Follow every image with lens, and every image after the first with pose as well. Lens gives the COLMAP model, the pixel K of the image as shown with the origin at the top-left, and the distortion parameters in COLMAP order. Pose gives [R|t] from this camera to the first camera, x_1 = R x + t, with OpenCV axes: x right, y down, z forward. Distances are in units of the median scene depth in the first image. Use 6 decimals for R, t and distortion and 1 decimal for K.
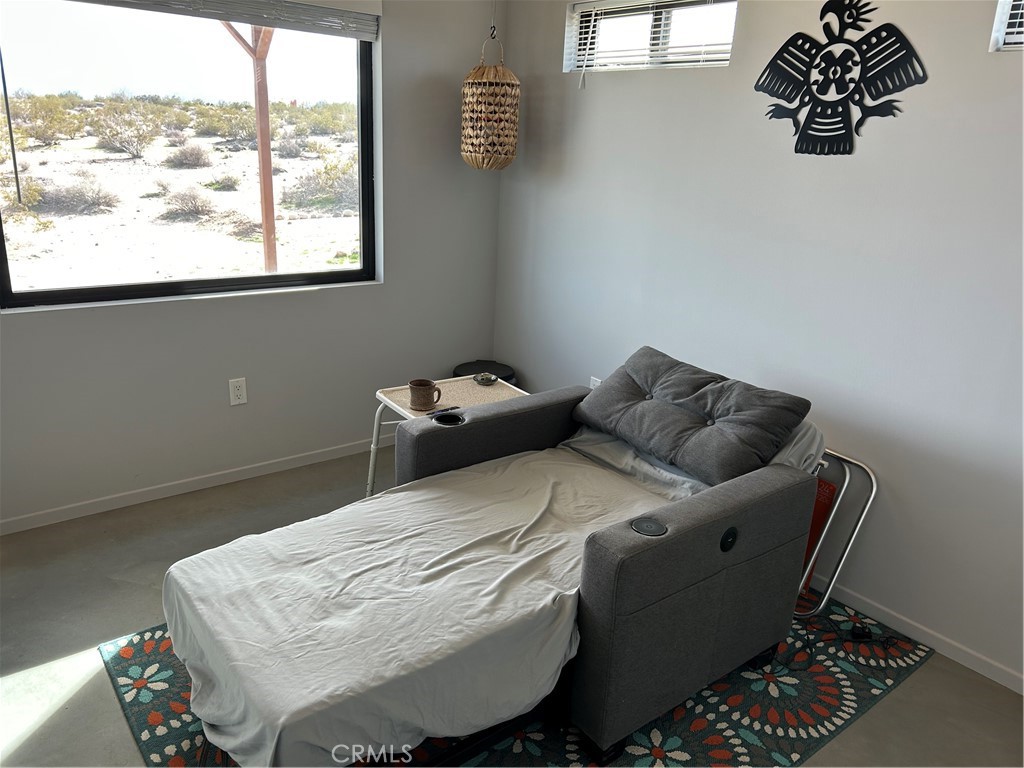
lens RADIAL K [[768.7, 0, 508.7], [0, 768.7, 397.2], [0, 0, 1]] dist [0.051385, -0.064858]
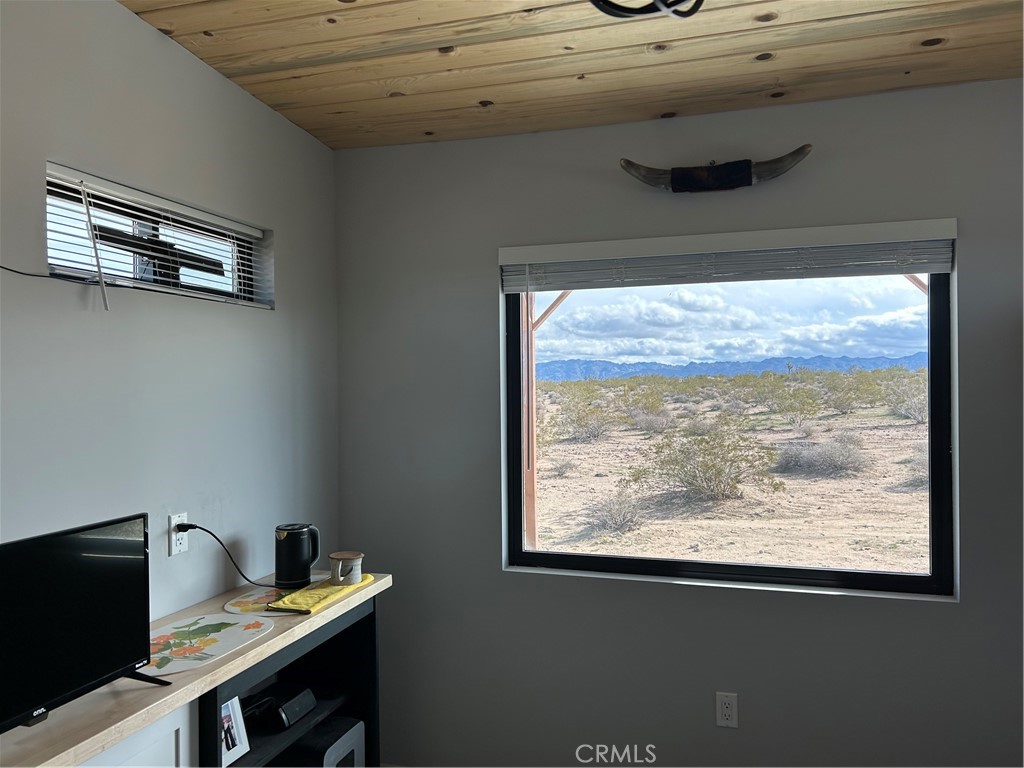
lens RADIAL K [[768.7, 0, 508.7], [0, 768.7, 397.2], [0, 0, 1]] dist [0.051385, -0.064858]
pose [[0.568074, -0.040680, -0.821972, 0.169481], [-0.230615, 0.950894, -0.206441, -0.088013], [0.790006, 0.306833, 0.530796, 0.284446]]
